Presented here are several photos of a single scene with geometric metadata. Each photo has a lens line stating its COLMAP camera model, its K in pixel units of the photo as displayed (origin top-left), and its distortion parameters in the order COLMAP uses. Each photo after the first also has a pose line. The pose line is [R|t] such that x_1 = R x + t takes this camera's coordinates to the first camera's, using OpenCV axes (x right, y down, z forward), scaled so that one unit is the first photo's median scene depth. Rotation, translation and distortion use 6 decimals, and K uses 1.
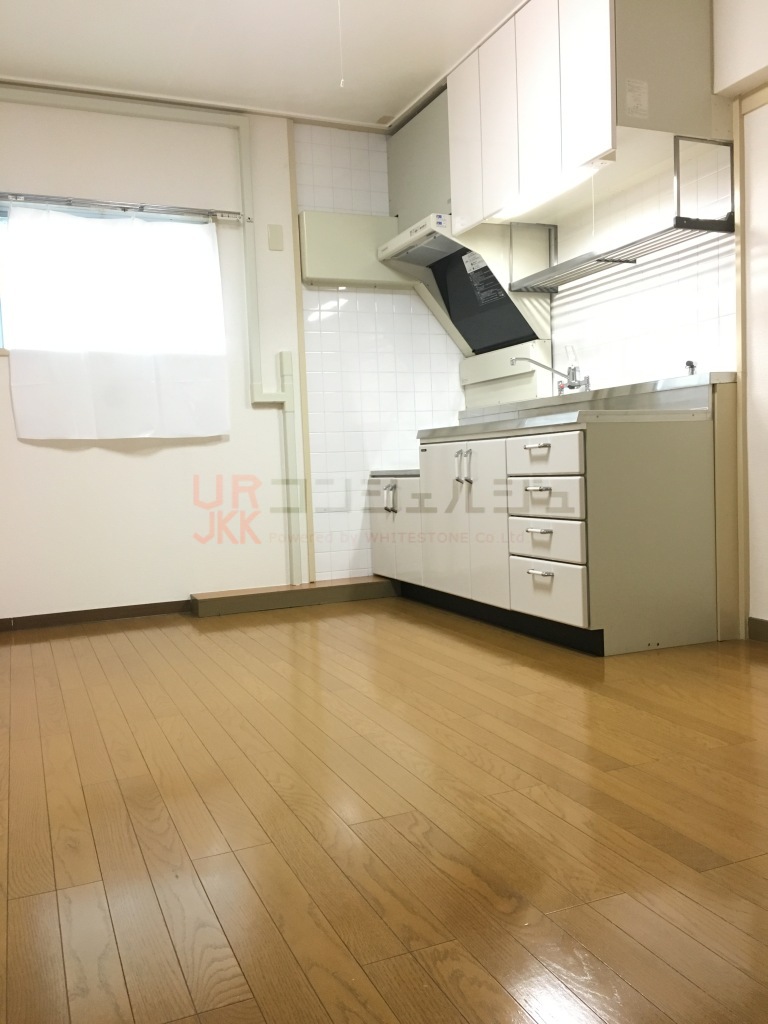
lens RADIAL K [[868.6, 0, 391.2], [0, 868.6, 509.5], [0, 0, 1]] dist [0.067184, -0.073651]
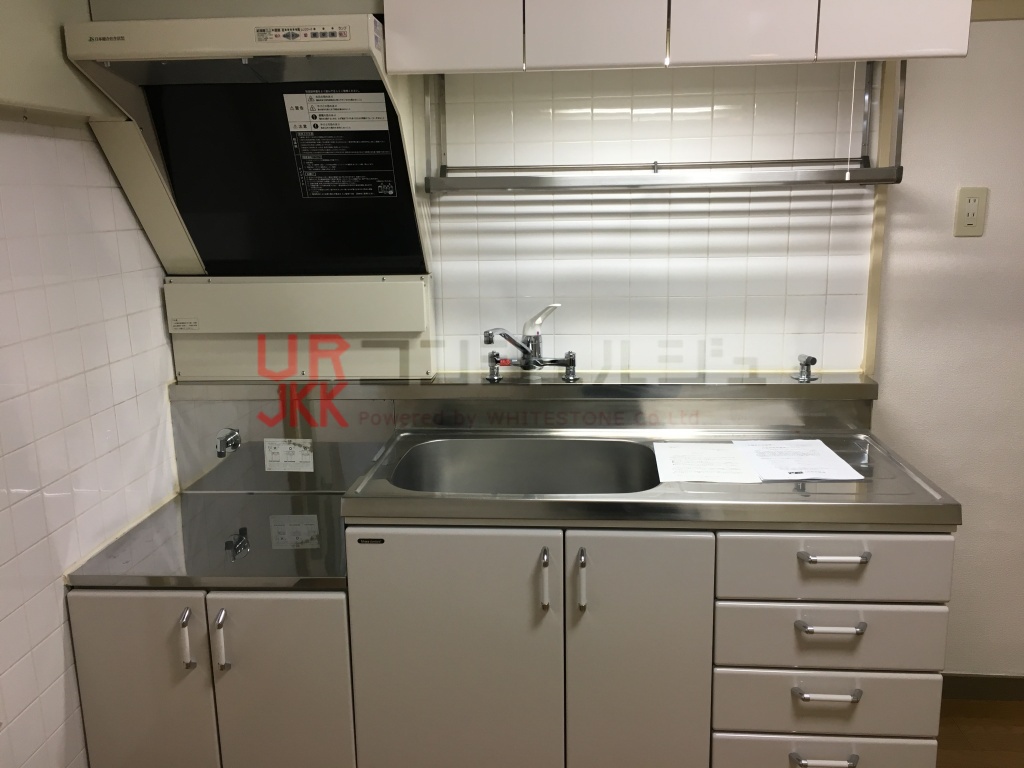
lens RADIAL K [[868.6, 0, 513.0], [0, 868.6, 377.0], [0, 0, 1]] dist [0.067184, -0.073651]
pose [[0.465161, -0.151102, 0.872235, -0.291536], [0.045427, 0.988101, 0.146948, -0.201094], [-0.884060, -0.028732, 0.466490, 0.661011]]
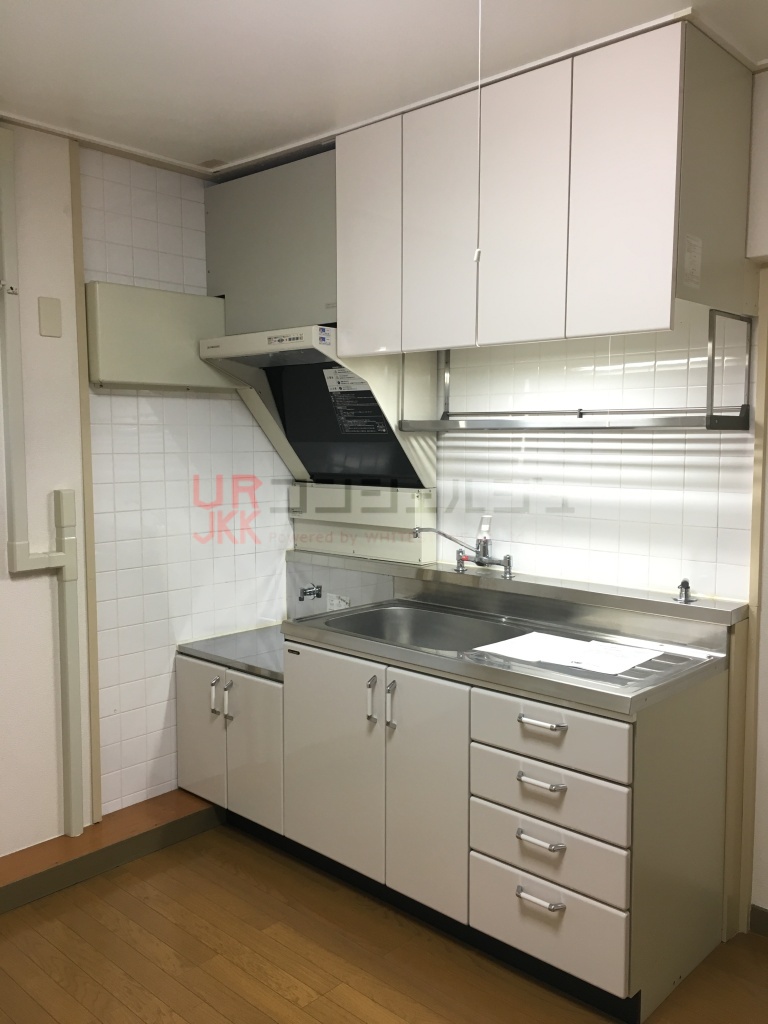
lens RADIAL K [[868.6, 0, 389.6], [0, 868.6, 505.5], [0, 0, 1]] dist [0.067184, -0.073651]
pose [[0.914606, 0.005375, 0.404311, -0.165189], [-0.013656, 0.999752, 0.017600, -0.185414], [-0.404116, -0.021618, 0.914452, 0.292107]]
